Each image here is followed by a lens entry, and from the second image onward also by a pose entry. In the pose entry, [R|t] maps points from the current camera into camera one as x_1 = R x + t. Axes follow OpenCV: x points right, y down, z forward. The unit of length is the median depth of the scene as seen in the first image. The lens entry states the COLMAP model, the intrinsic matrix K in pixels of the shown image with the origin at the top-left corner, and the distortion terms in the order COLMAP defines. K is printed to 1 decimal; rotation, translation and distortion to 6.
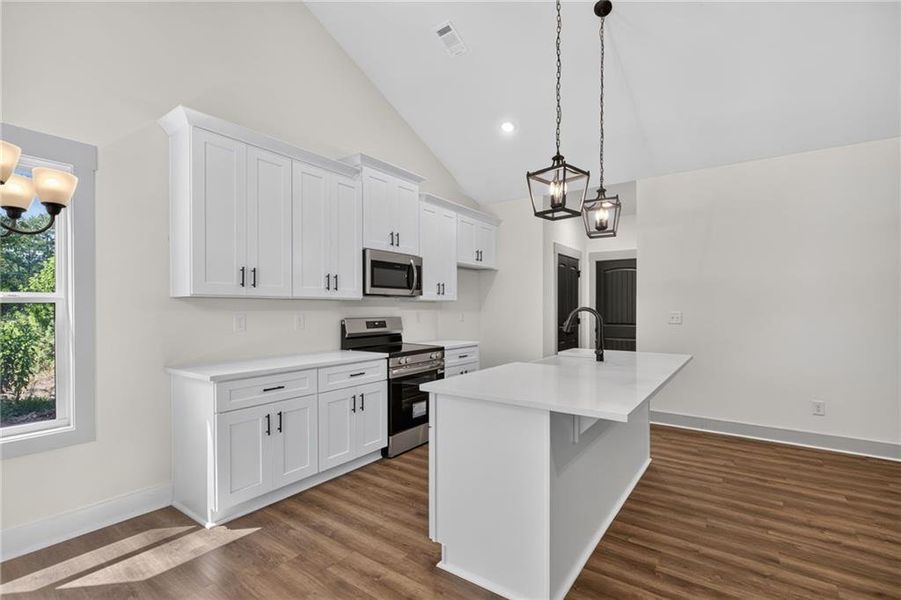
lens RADIAL K [[415.4, 0, 461.1], [0, 415.4, 306.1], [0, 0, 1]] dist [0.000332, -0.001683]
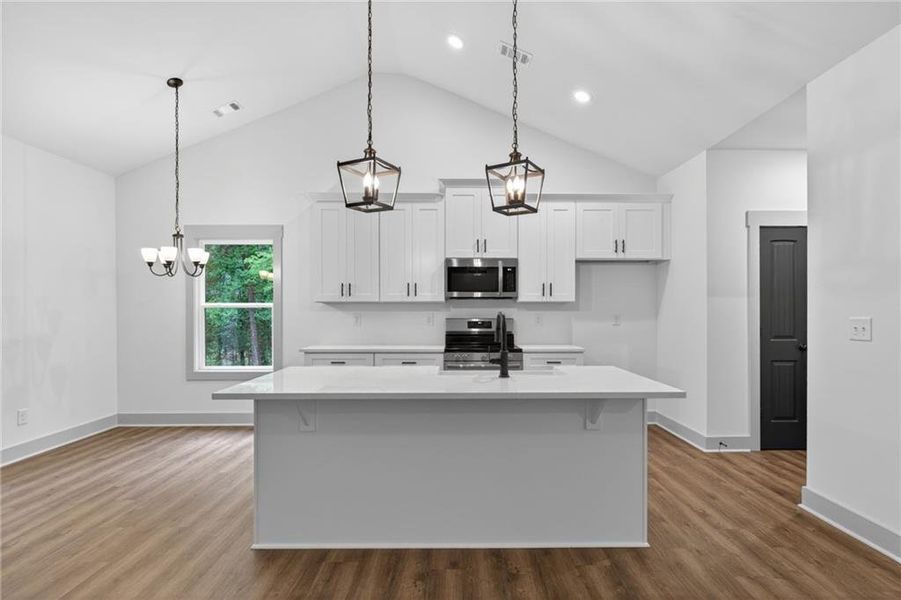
lens RADIAL K [[431.3, 0, 458.8], [0, 431.3, 299.3], [0, 0, 1]] dist [0.019265, 0.001059]
pose [[0.564866, -0.020017, -0.824940, 0.810212], [0.001772, 0.999733, -0.023046, 0.004500], [0.825181, 0.011556, 0.564751, 0.344981]]
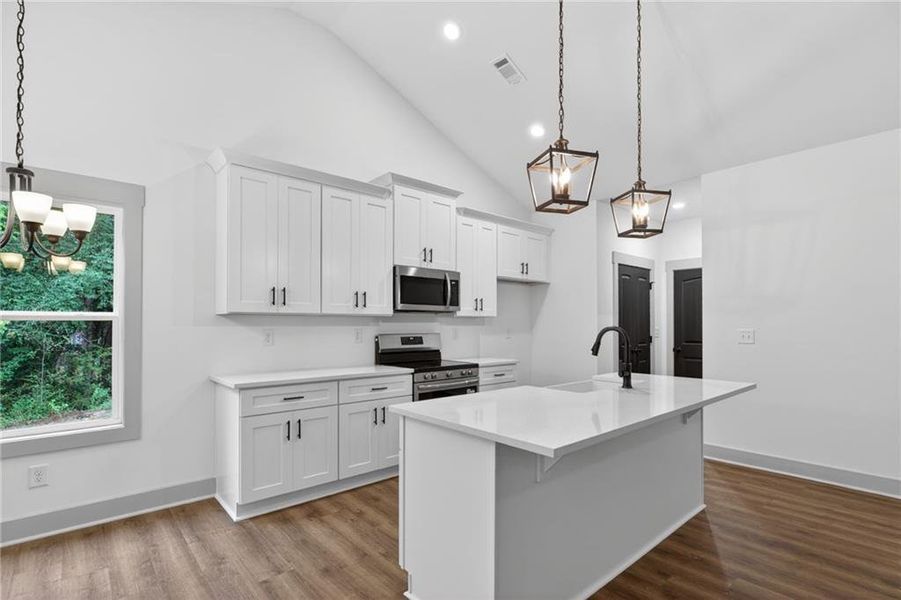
lens RADIAL K [[431.3, 0, 448.5], [0, 431.3, 317.2], [0, 0, 1]] dist [0.019265, 0.001059]
pose [[0.968262, -0.002427, -0.249925, 0.162978], [-0.000170, 0.999946, -0.010366, -0.001231], [0.249937, 0.010079, 0.968210, 0.002013]]
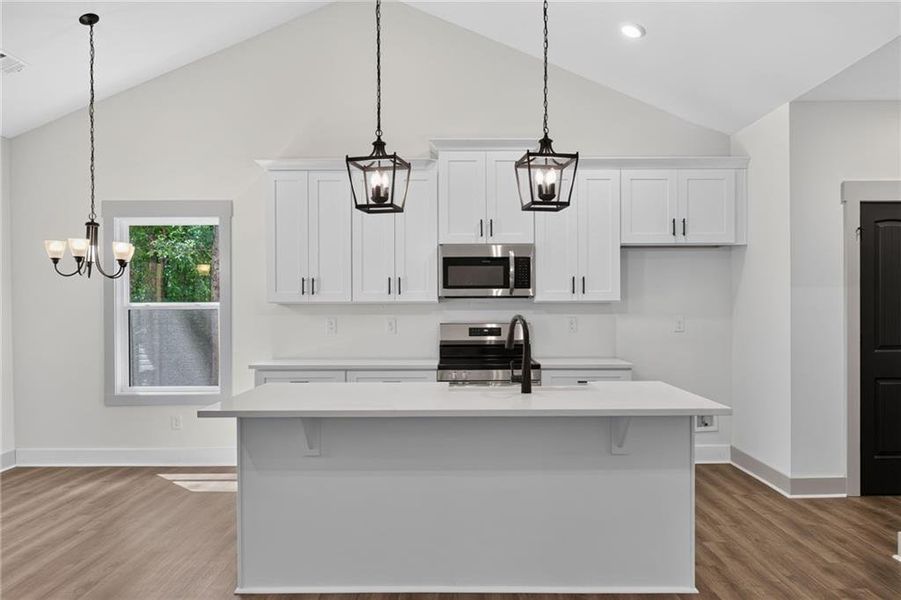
lens RADIAL K [[652.8, 0, 450.1], [0, 652.8, 308.7], [0, 0, 1]] dist [-0.007821, 0.015092]
pose [[0.562871, 0.002474, -0.826541, 0.936236], [0.007530, 0.999939, 0.008120, -0.014532], [0.826510, -0.010794, 0.562818, 0.234565]]
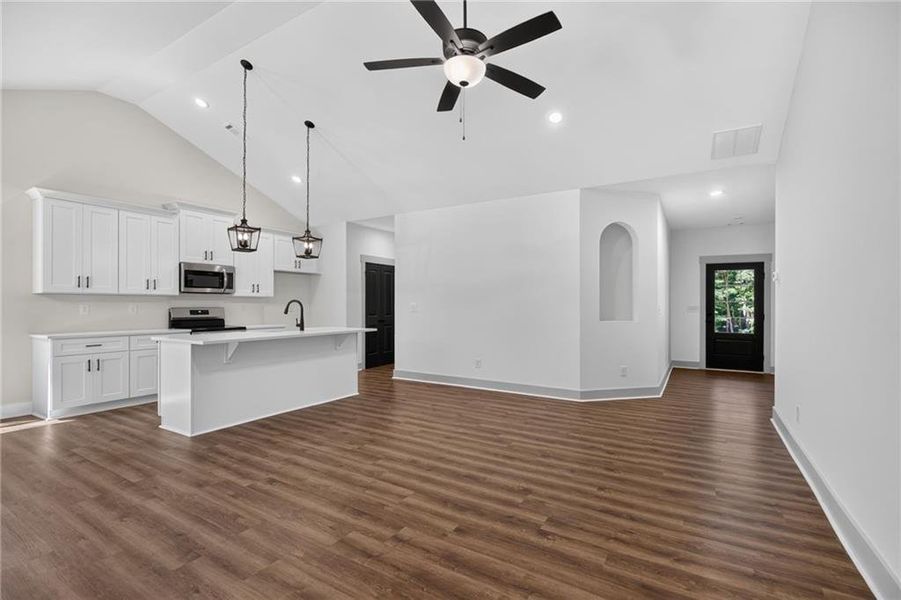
lens RADIAL K [[415.4, 0, 460.6], [0, 415.4, 301.2], [0, 0, 1]] dist [0.000332, -0.001683]
pose [[0.997804, -0.000685, 0.066233, 0.711535], [0.001123, 0.999978, -0.006571, 0.017469], [-0.066227, 0.006631, 0.997783, -0.619282]]
